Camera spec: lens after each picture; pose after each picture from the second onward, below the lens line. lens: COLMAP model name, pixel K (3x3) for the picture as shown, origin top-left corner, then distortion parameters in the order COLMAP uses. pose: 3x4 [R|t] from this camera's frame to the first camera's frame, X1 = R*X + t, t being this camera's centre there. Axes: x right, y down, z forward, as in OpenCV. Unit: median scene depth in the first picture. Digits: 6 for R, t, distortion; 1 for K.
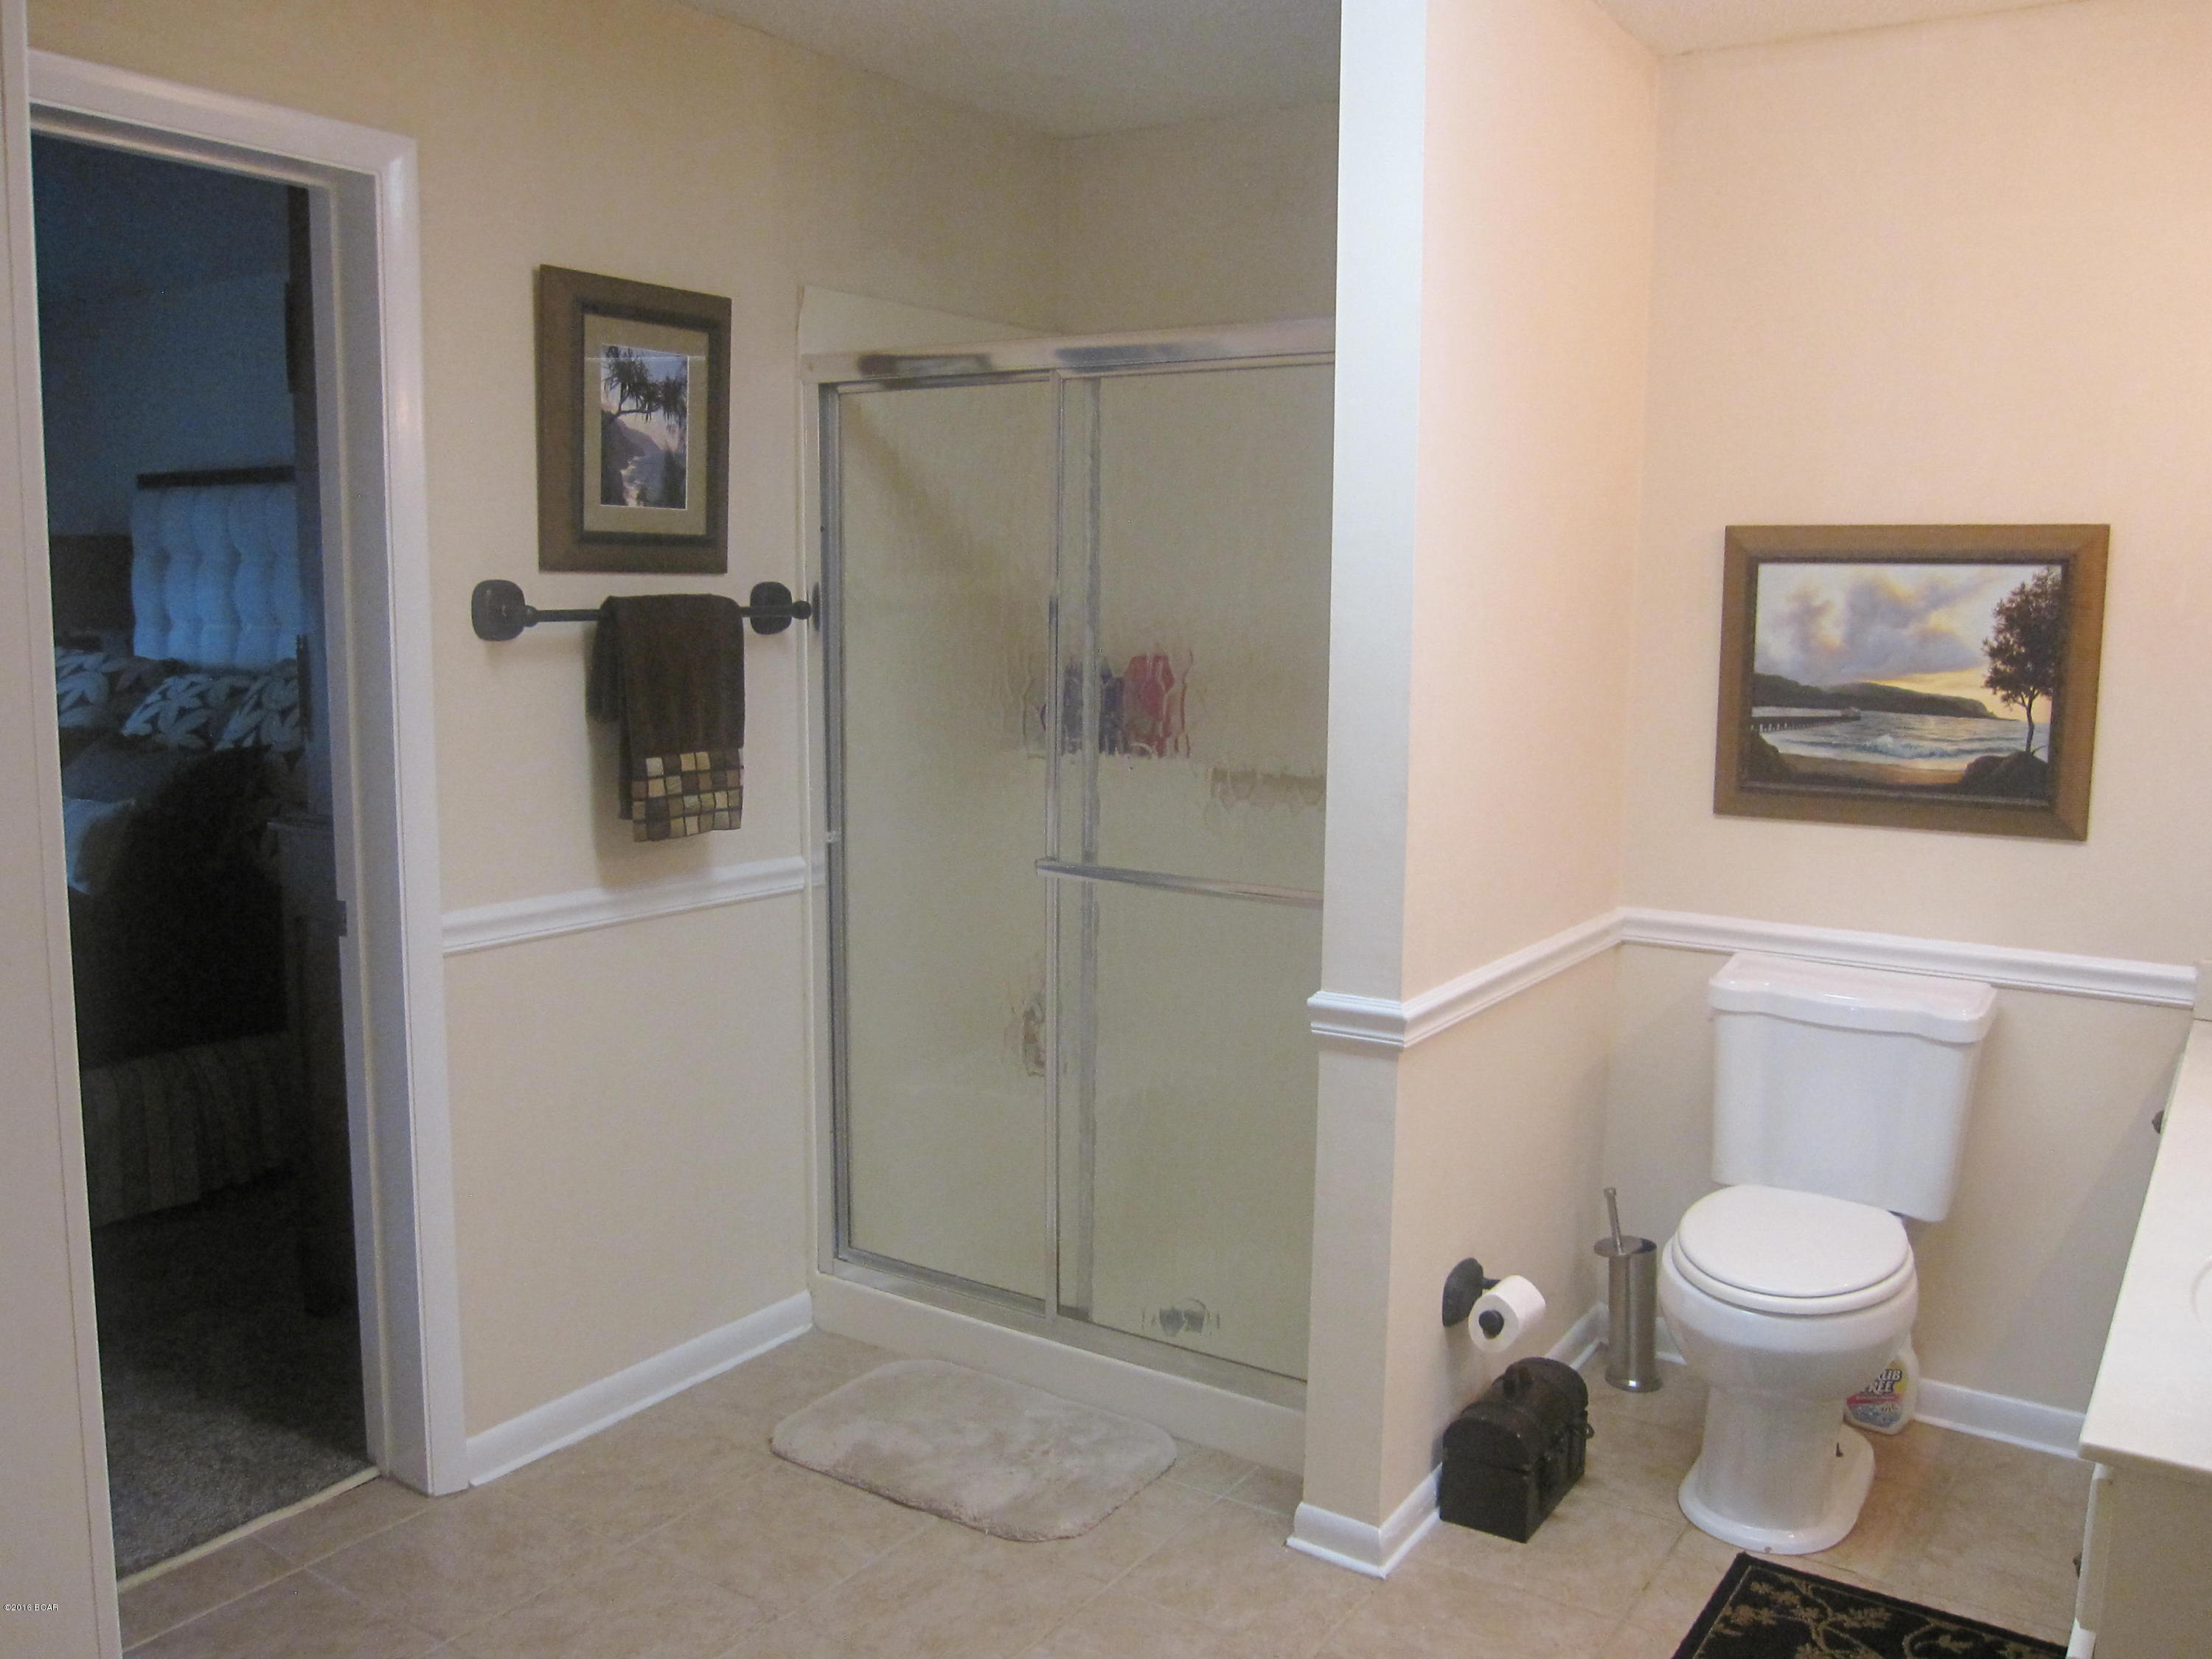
lens RADIAL K [[1837.0, 0, 1105.5], [0, 1837.0, 829.3], [0, 0, 1]] dist [-0.052635, 0.016926]
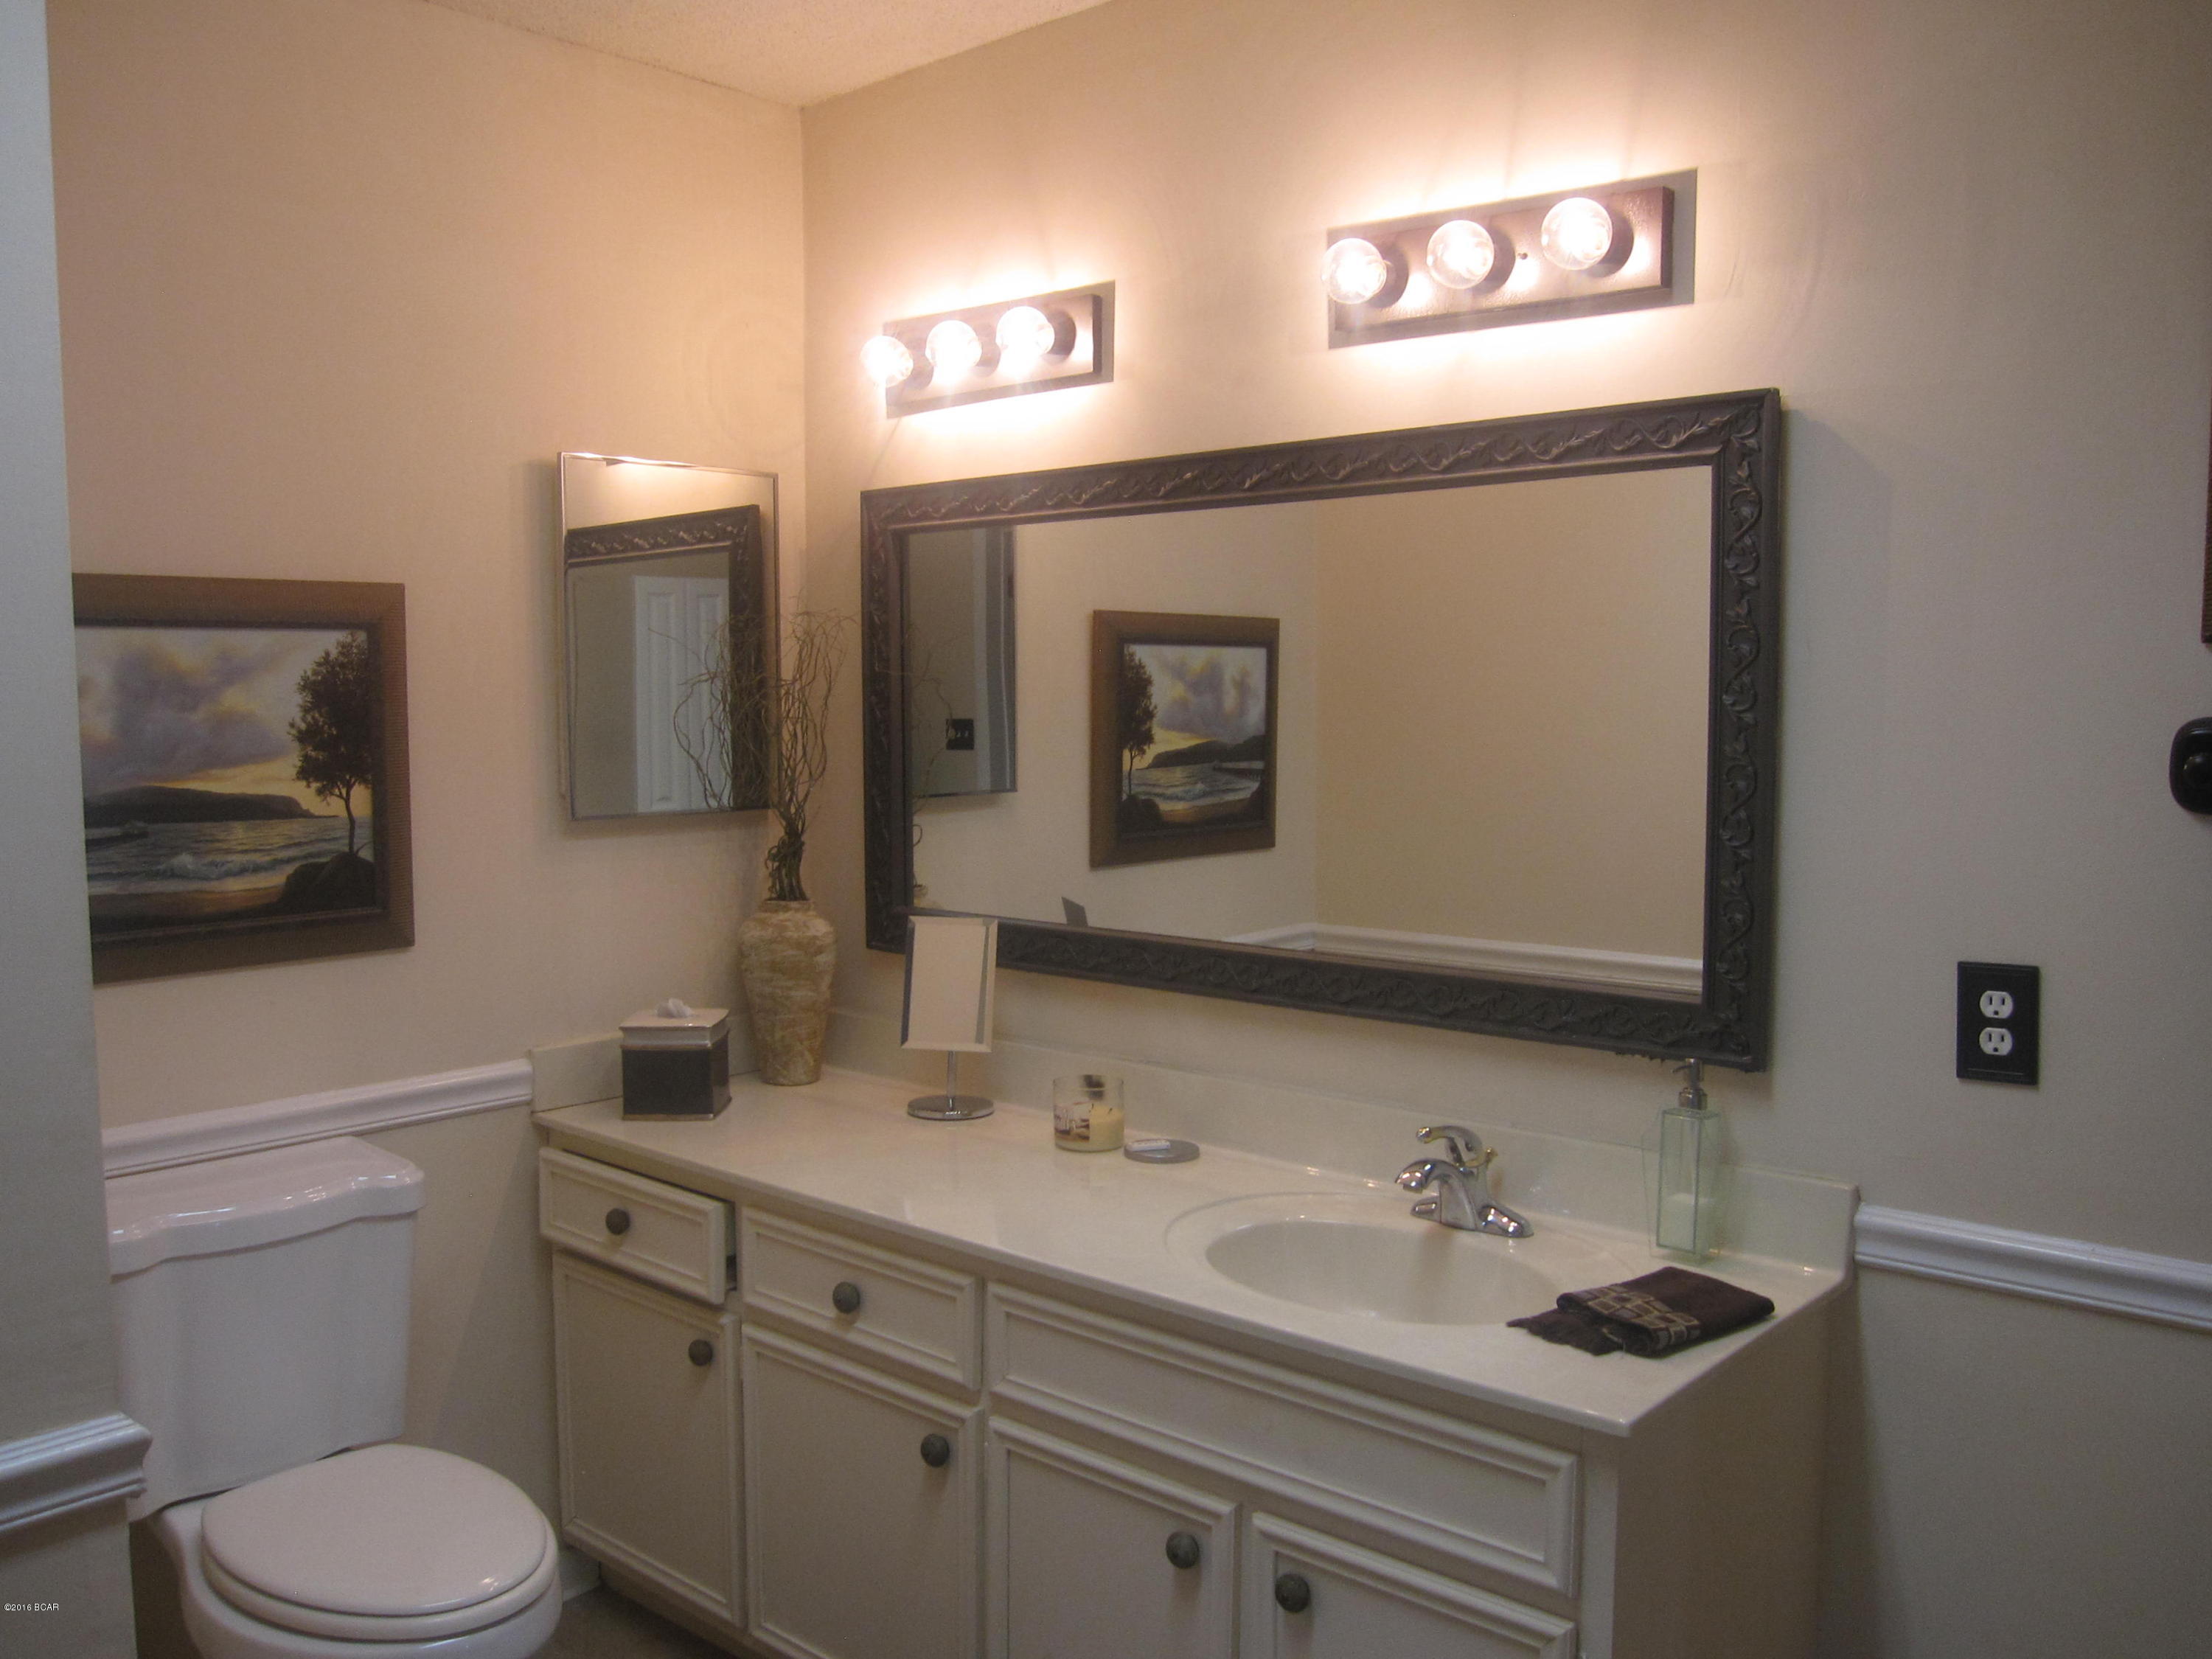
lens RADIAL K [[1837.0, 0, 1104.6], [0, 1837.0, 827.0], [0, 0, 1]] dist [-0.052635, 0.016926]
pose [[0.163987, -0.094123, 0.981962, -0.255519], [0.134137, 0.988319, 0.072332, -0.067849], [-0.977300, 0.119856, 0.174697, 0.509350]]
